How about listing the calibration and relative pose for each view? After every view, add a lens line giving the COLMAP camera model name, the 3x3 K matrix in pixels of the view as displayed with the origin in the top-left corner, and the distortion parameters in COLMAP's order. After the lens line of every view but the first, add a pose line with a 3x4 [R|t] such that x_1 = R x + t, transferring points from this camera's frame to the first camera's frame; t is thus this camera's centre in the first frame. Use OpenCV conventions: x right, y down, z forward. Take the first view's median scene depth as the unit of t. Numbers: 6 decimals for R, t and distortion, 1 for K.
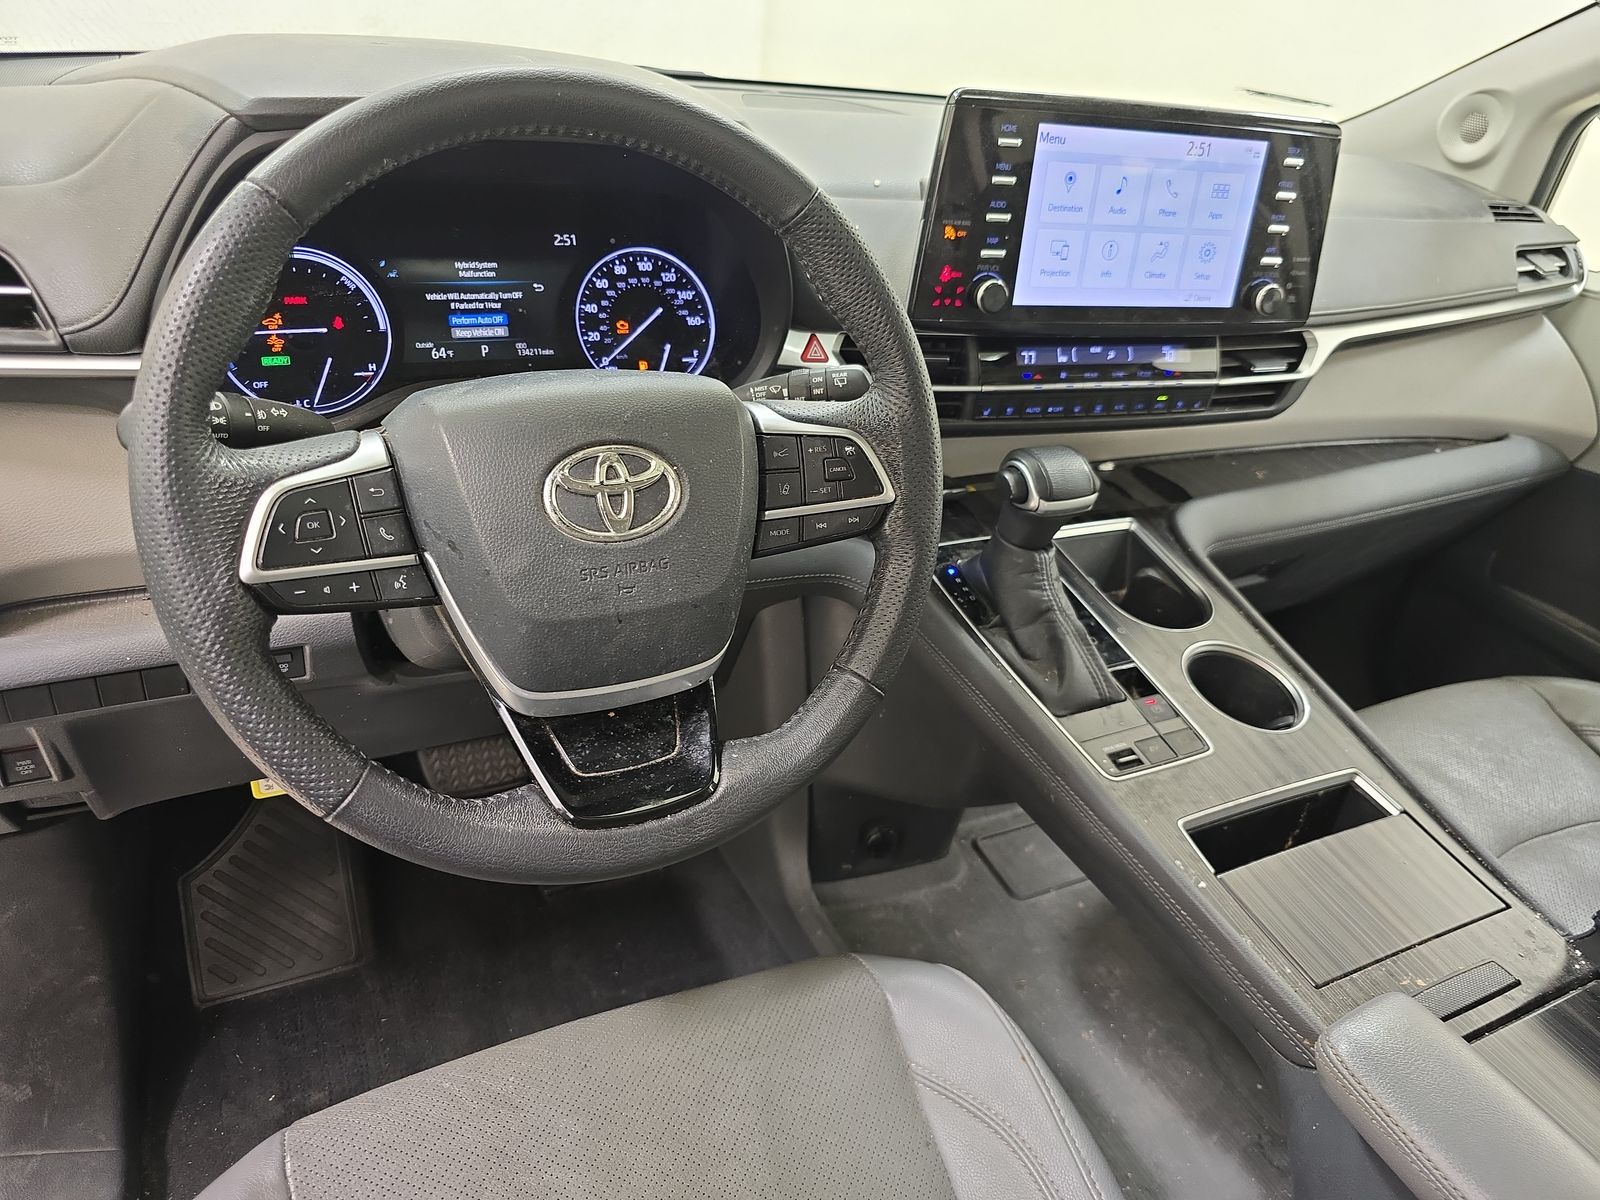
lens RADIAL K [[1221.2, 0, 806.3], [0, 1221.2, 603.7], [0, 0, 1]] dist [0.055311, -0.084455]
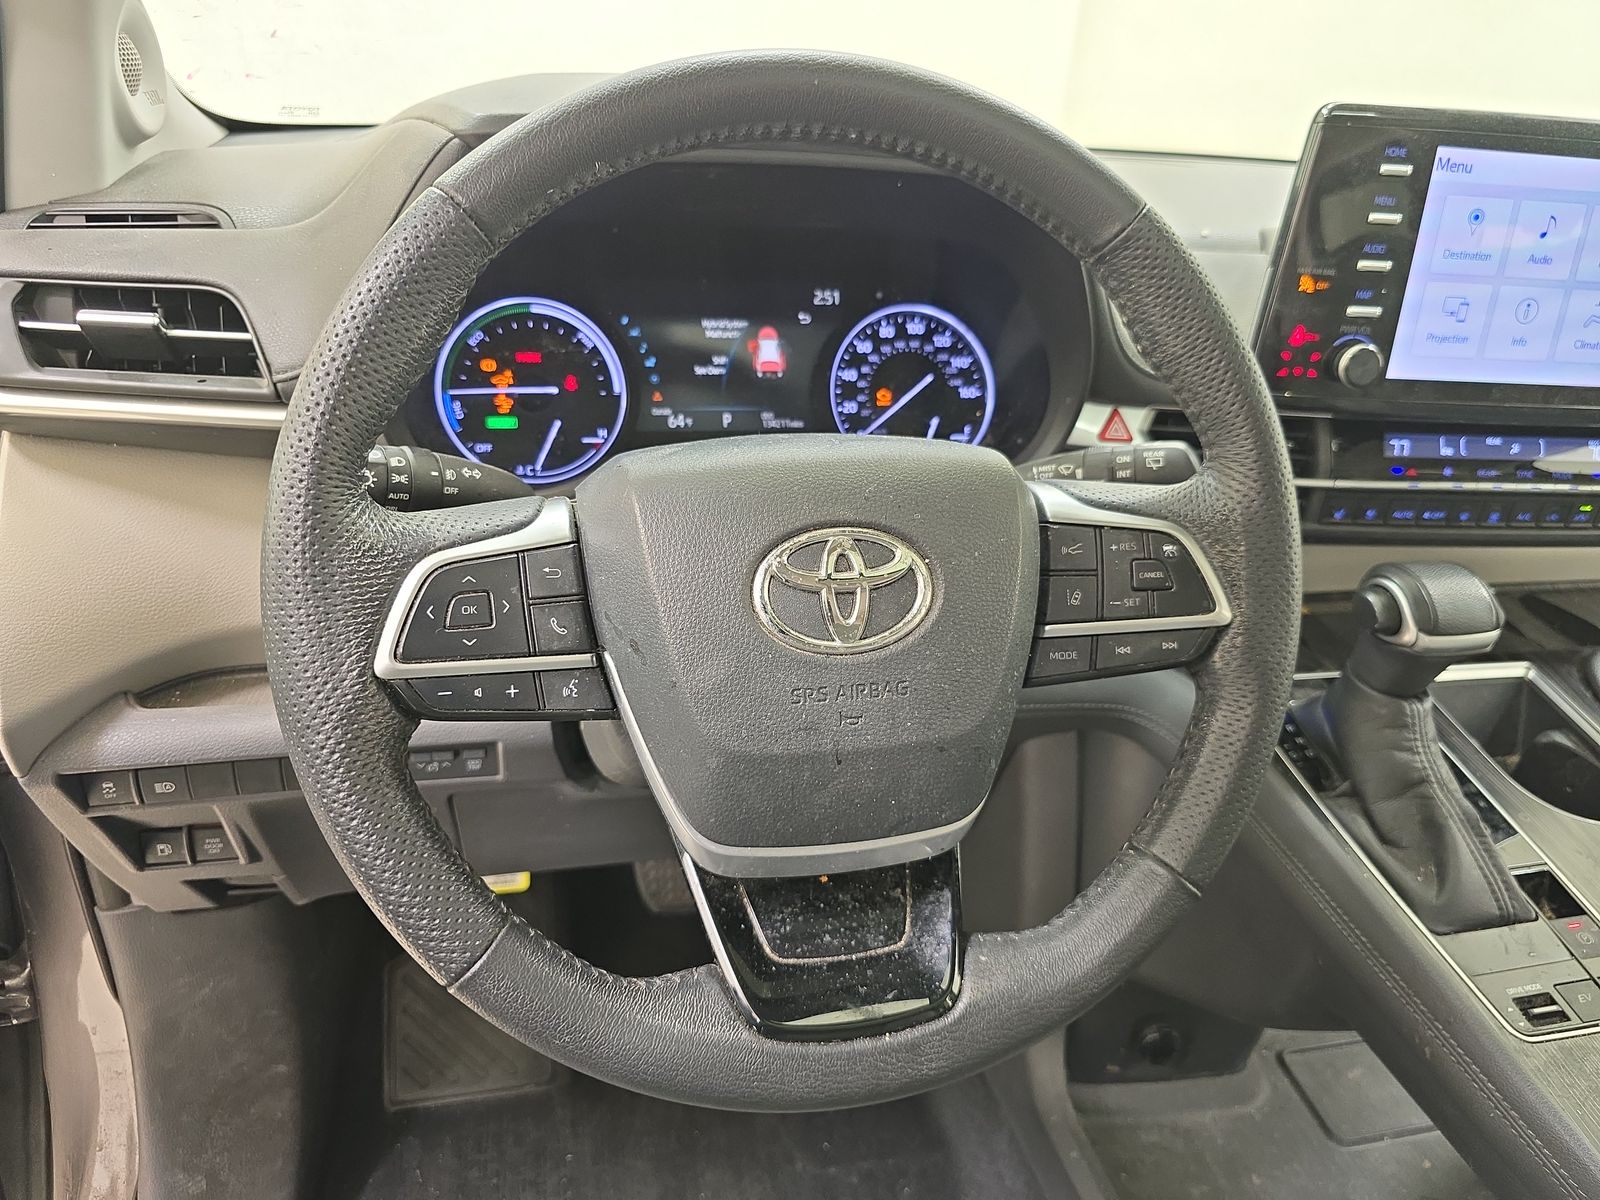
lens RADIAL K [[1221.2, 0, 806.3], [0, 1221.2, 603.7], [0, 0, 1]] dist [0.055311, -0.084455]
pose [[0.975635, 0.061999, -0.210458, -0.015802], [-0.078451, 0.994405, -0.070735, -0.019967], [0.204895, 0.085522, 0.975041, 0.188797]]
